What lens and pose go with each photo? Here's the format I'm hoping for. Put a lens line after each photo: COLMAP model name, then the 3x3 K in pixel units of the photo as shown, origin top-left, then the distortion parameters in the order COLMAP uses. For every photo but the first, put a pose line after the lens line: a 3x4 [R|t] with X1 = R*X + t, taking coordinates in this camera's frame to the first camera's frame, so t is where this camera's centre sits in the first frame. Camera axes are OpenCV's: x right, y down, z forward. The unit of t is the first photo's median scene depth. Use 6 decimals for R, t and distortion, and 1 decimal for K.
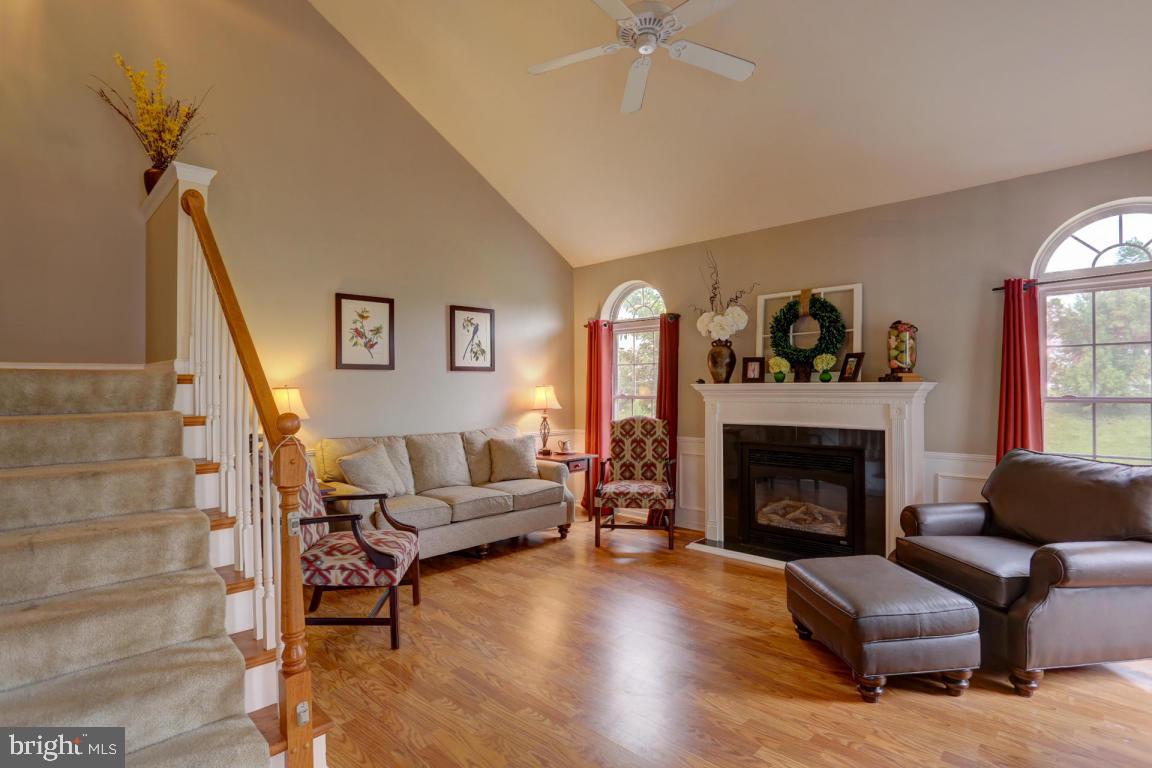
lens RADIAL K [[572.5, 0, 572.8], [0, 572.5, 382.0], [0, 0, 1]] dist [-0.048371, 0.001289]
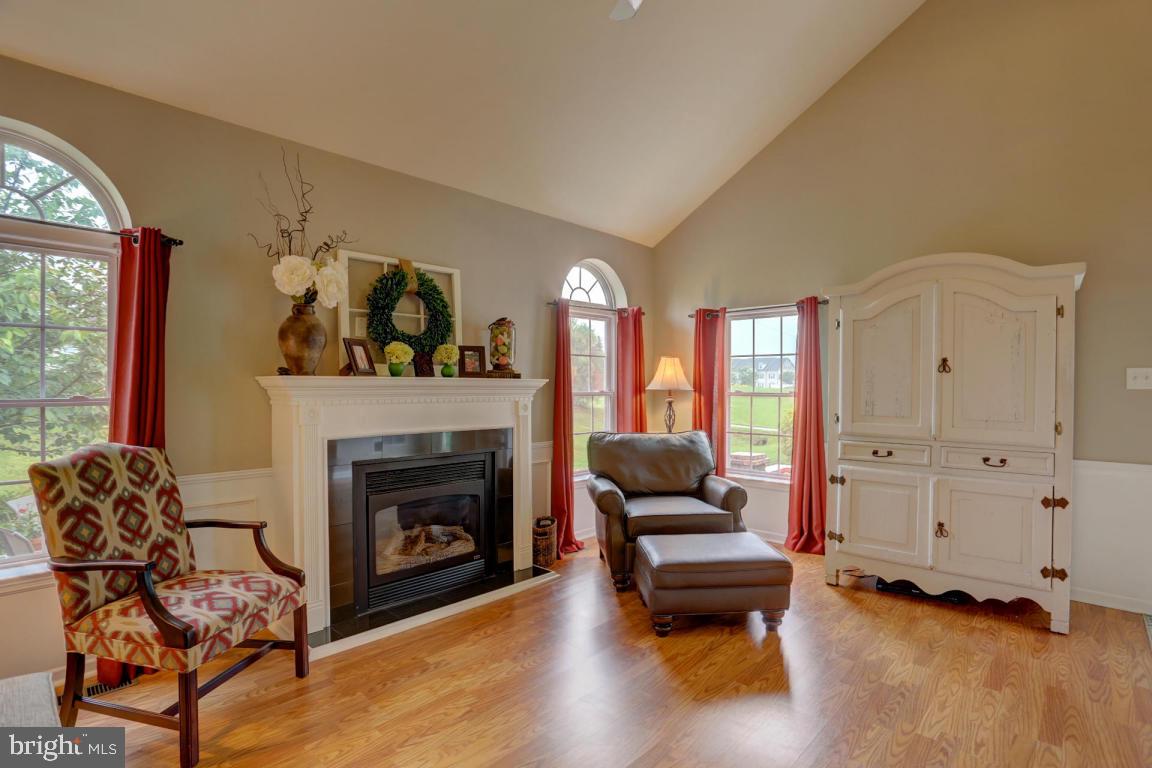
lens RADIAL K [[555.2, 0, 576.7], [0, 555.2, 388.7], [0, 0, 1]] dist [-0.072126, 0.027013]
pose [[-0.029862, -0.001068, 0.999553, -0.337385], [-0.013486, 0.999909, 0.000665, 0.012657], [-0.999463, -0.013461, -0.029873, 0.723383]]
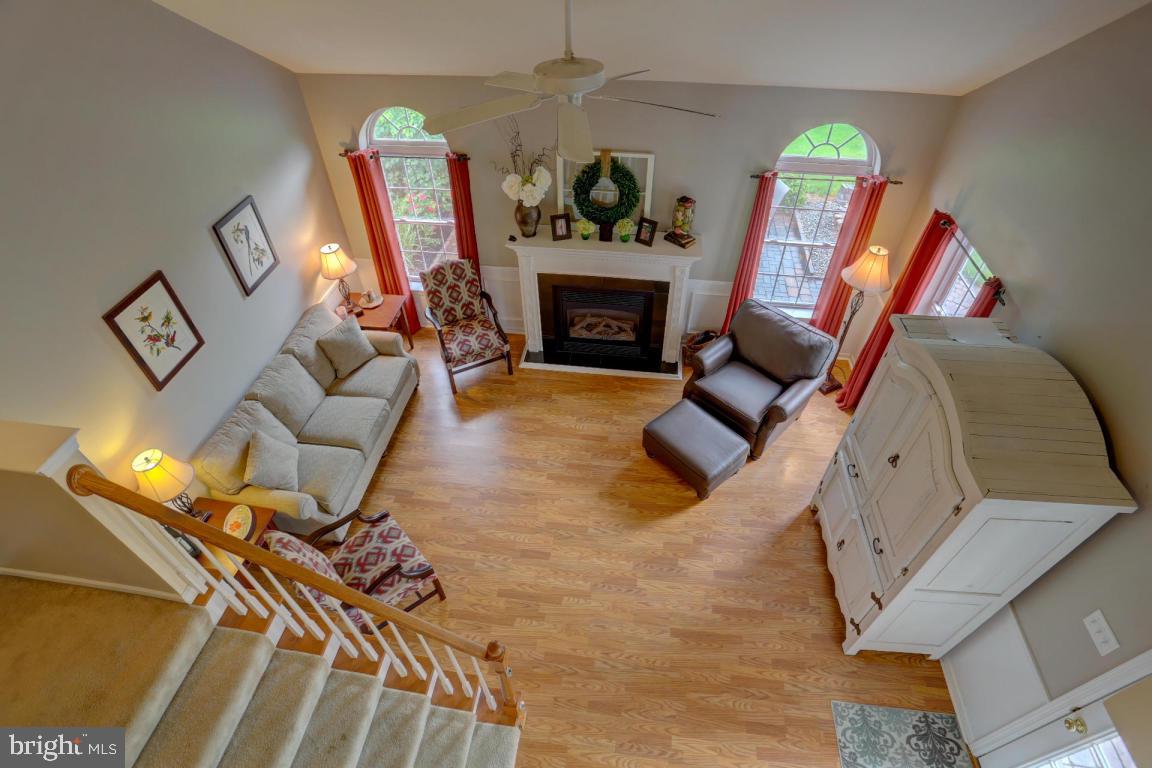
lens RADIAL K [[566.5, 0, 580.4], [0, 566.5, 388.8], [0, 0, 1]] dist [-0.076154, 0.032791]
pose [[0.794837, -0.424444, 0.433685, -0.253271], [-0.001991, 0.712852, 0.701311, -0.542543], [-0.606820, -0.558291, 0.565756, 0.167019]]
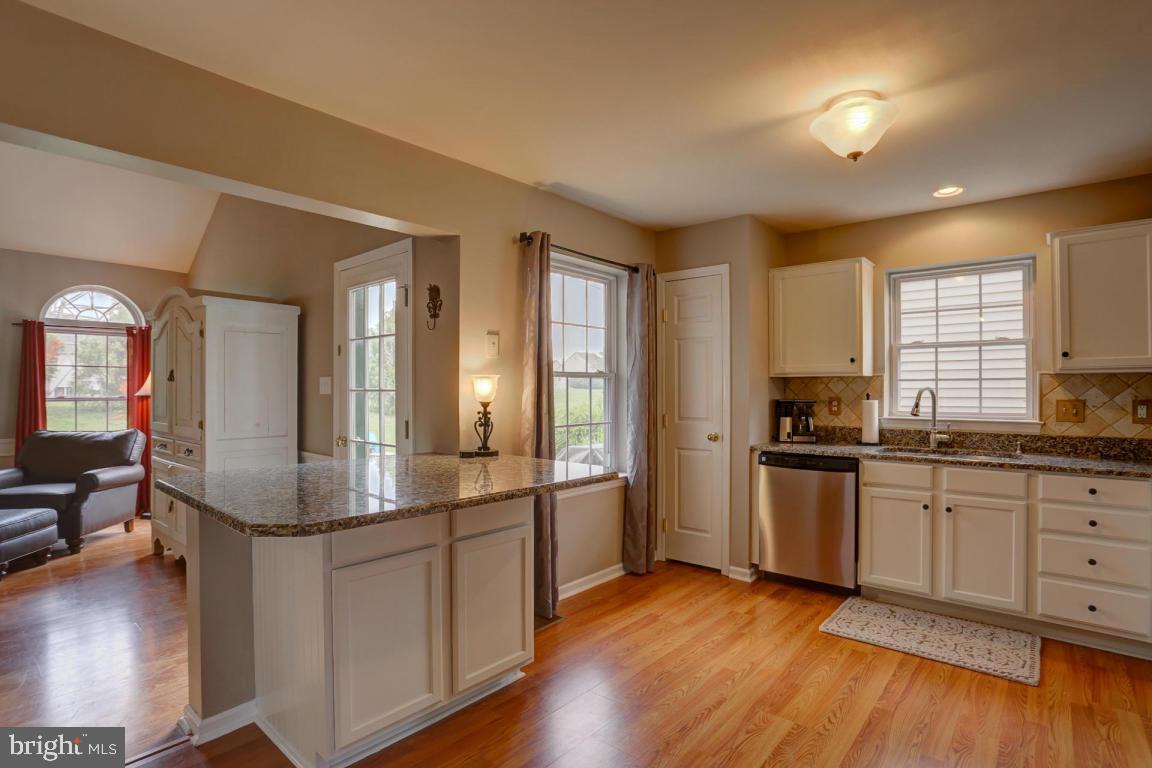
lens RADIAL K [[566.5, 0, 580.4], [0, 566.5, 388.8], [0, 0, 1]] dist [-0.076154, 0.032791]
pose [[-0.079412, 0.009805, 0.996794, -0.576556], [-0.010932, 0.999883, -0.010707, 0.001049], [-0.996782, -0.011748, -0.079295, -0.283769]]
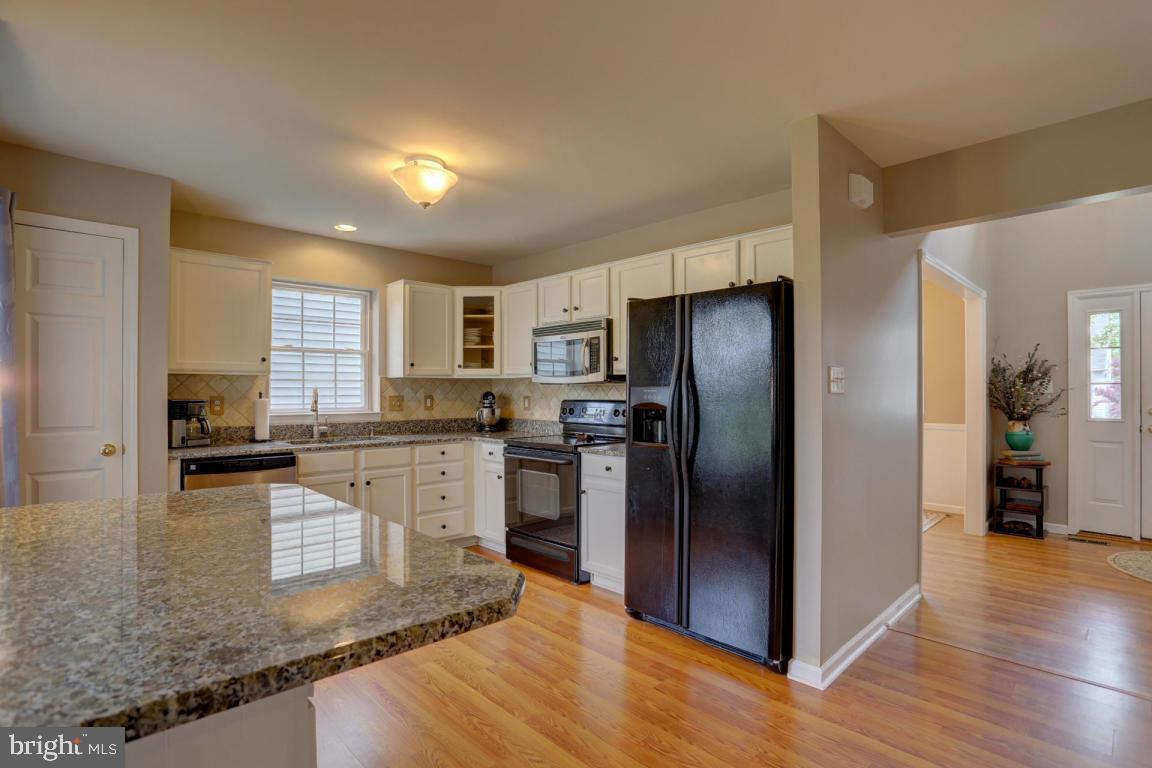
lens RADIAL K [[566.5, 0, 580.4], [0, 566.5, 388.8], [0, 0, 1]] dist [-0.076154, 0.032791]
pose [[-0.999905, 0.008471, 0.010843, -0.294199], [0.008318, 0.999867, -0.014042, 0.005333], [-0.010961, -0.013950, -0.999843, 0.059708]]
